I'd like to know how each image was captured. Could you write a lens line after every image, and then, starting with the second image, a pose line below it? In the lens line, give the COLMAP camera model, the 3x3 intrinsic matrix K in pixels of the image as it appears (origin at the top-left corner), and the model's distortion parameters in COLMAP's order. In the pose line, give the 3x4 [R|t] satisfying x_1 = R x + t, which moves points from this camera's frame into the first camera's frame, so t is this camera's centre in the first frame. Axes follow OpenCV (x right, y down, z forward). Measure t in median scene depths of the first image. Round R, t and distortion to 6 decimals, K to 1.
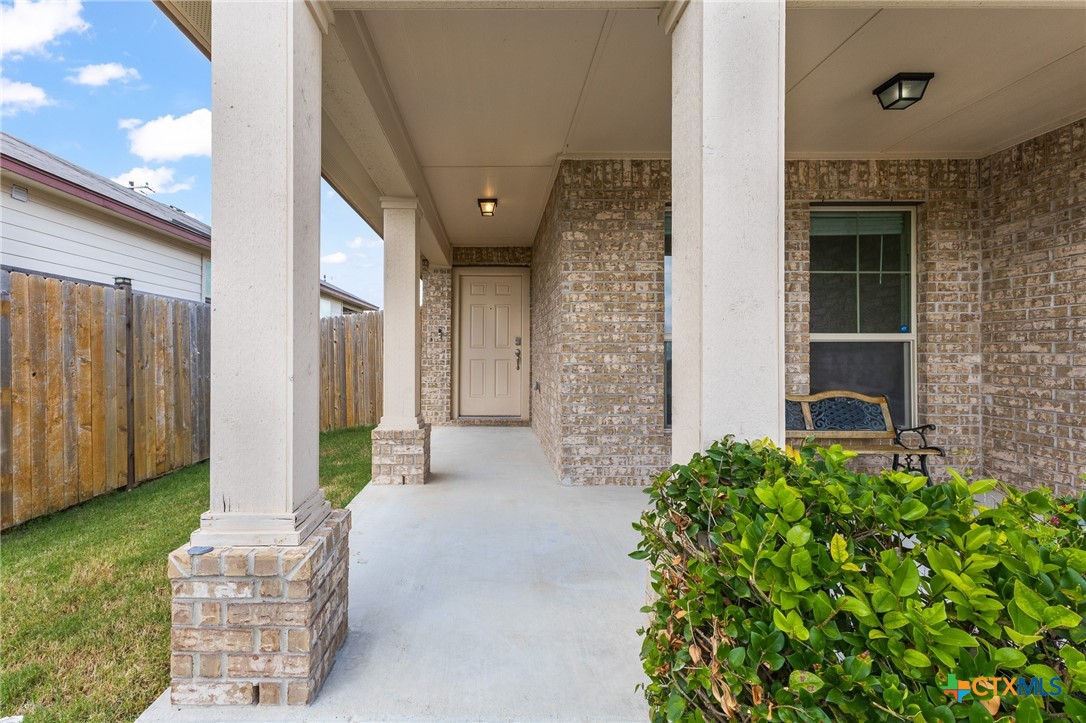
lens RADIAL K [[466.2, 0, 504.9], [0, 466.2, 351.2], [0, 0, 1]] dist [0.008798, -0.001744]
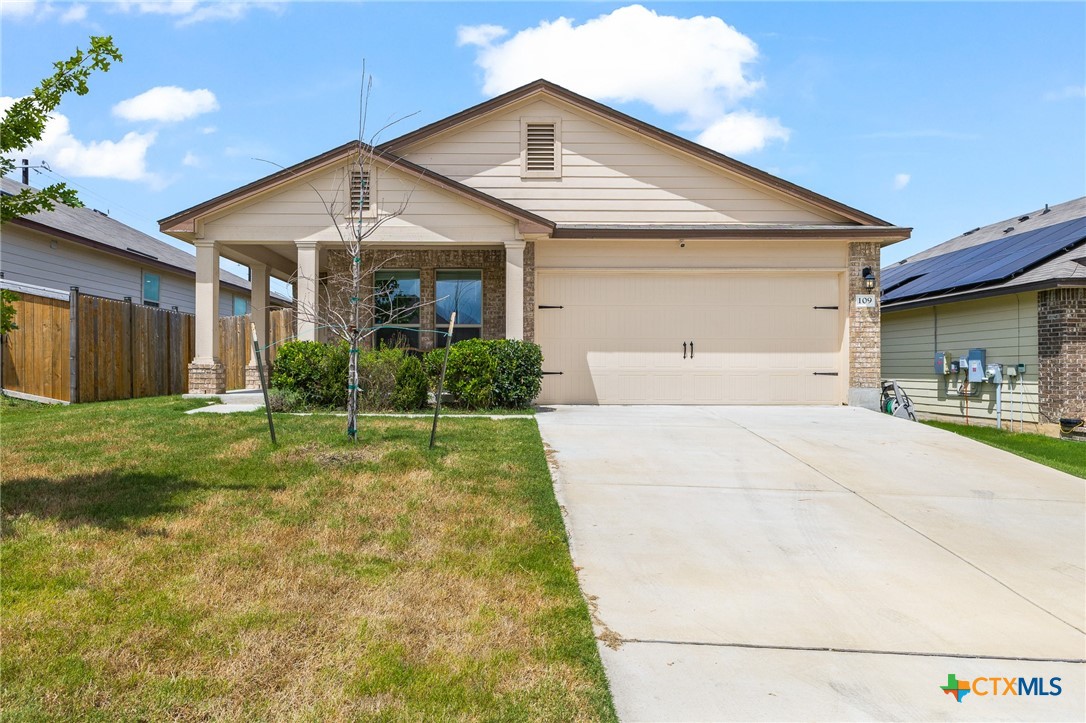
lens RADIAL K [[747.3, 0, 542.4], [0, 747.3, 360.2], [0, 0, 1]] dist [0.004978, 0.001342]
pose [[0.999993, 0.001054, -0.003715, 1.230711], [-0.001096, 0.999933, -0.011487, 0.189233], [0.003703, 0.011491, 0.999927, -2.773012]]
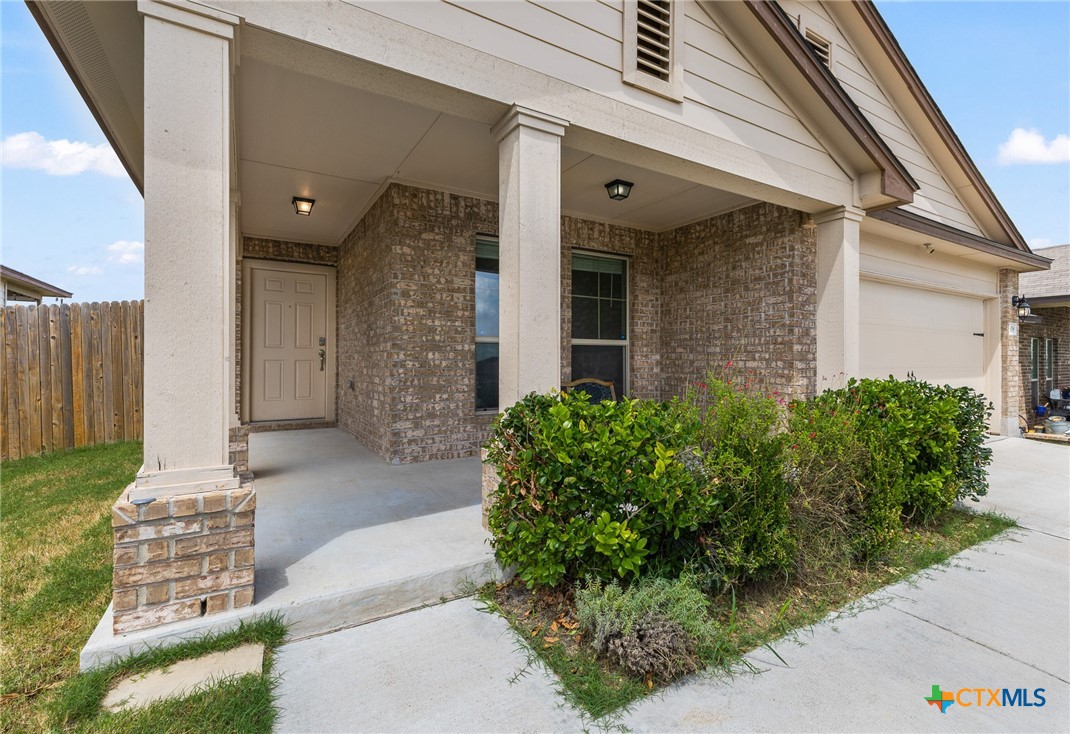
lens RADIAL K [[490.8, 0, 563.9], [0, 490.8, 360.6], [0, 0, 1]] dist [0.007706, 0.000589]
pose [[0.845361, 0.000381, 0.534195, -0.165793], [-0.002678, 0.999990, 0.003525, 0.023630], [-0.534188, -0.004410, 0.845354, -0.251778]]
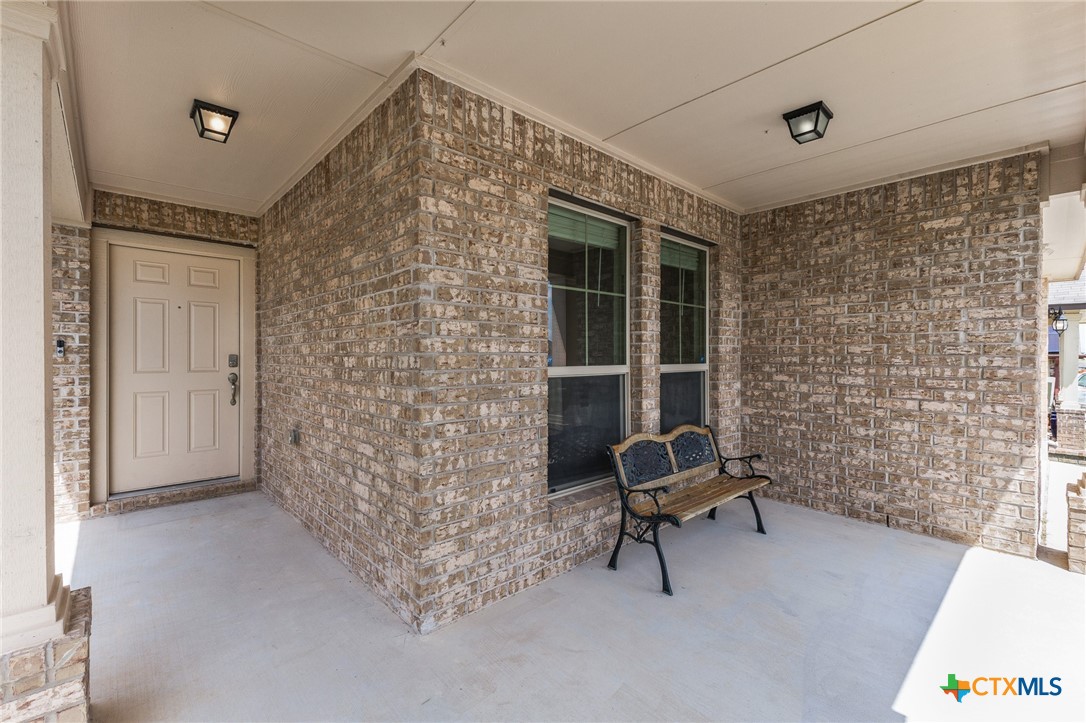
lens RADIAL K [[466.2, 0, 538.1], [0, 466.2, 361.9], [0, 0, 1]] dist [0.008798, -0.001744]
pose [[0.747705, -0.007321, 0.663990, -0.151162], [-0.001925, 0.999911, 0.013192, -0.058447], [-0.664028, -0.011142, 0.747625, 0.471012]]
